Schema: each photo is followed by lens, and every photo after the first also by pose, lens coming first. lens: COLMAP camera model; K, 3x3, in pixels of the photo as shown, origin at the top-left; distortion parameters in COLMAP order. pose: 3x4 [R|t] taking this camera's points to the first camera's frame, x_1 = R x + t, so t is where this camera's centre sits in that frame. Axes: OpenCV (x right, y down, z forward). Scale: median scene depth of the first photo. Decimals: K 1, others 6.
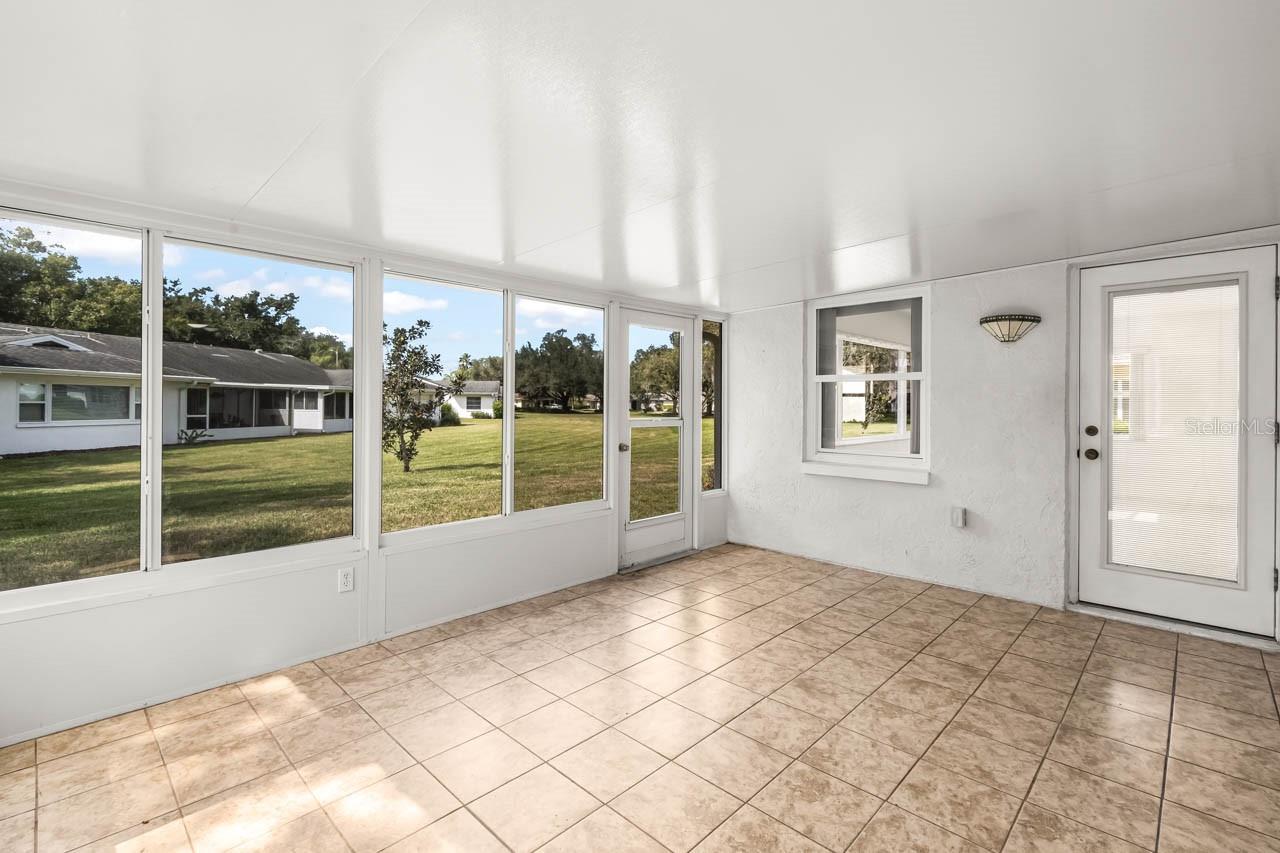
lens RADIAL K [[584.3, 0, 625.2], [0, 584.3, 404.9], [0, 0, 1]] dist [0.008409, -0.003970]
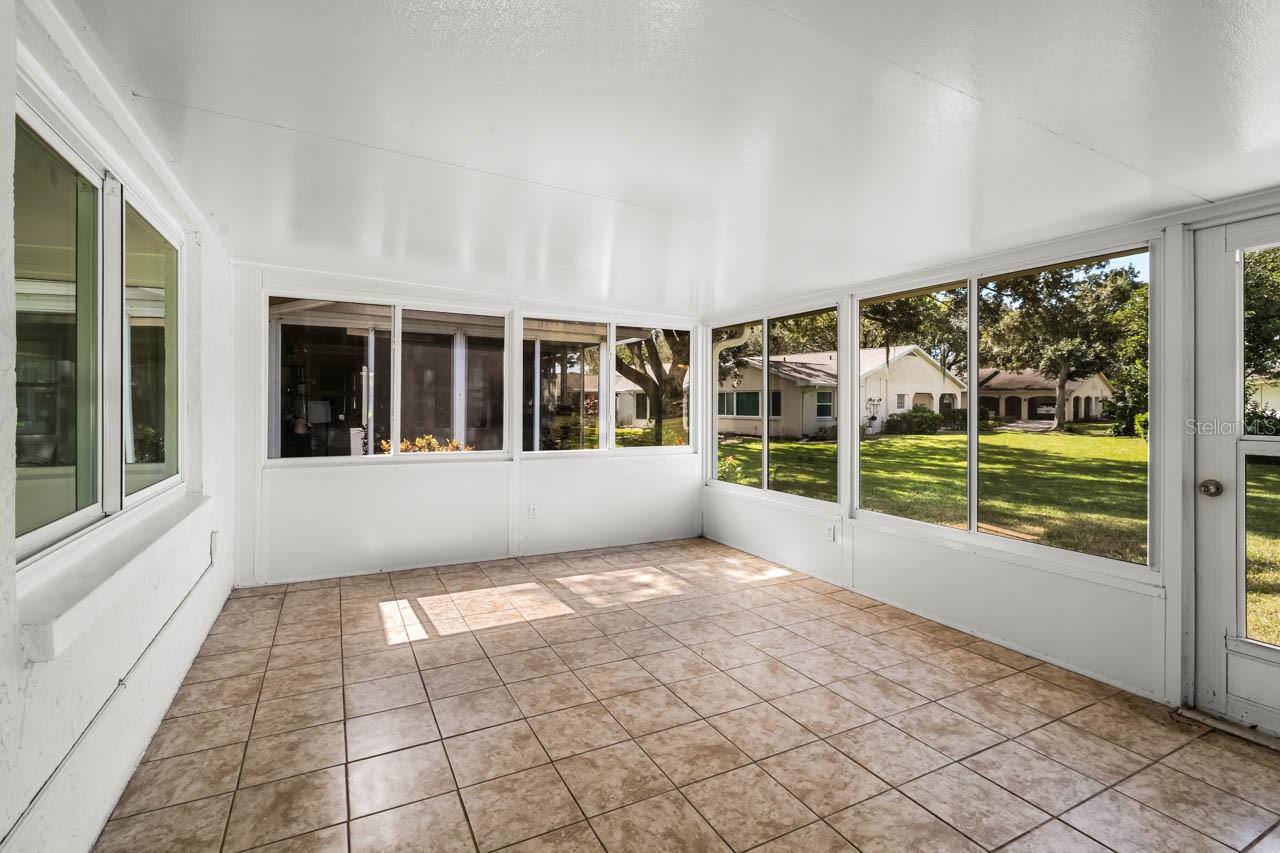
lens RADIAL K [[584.3, 0, 660.6], [0, 584.3, 400.7], [0, 0, 1]] dist [0.008409, -0.003970]
pose [[-0.273988, -0.012839, -0.961647, 1.009929], [-0.009175, 0.999900, -0.010736, 0.008922], [0.961689, 0.005881, -0.274079, 1.039389]]
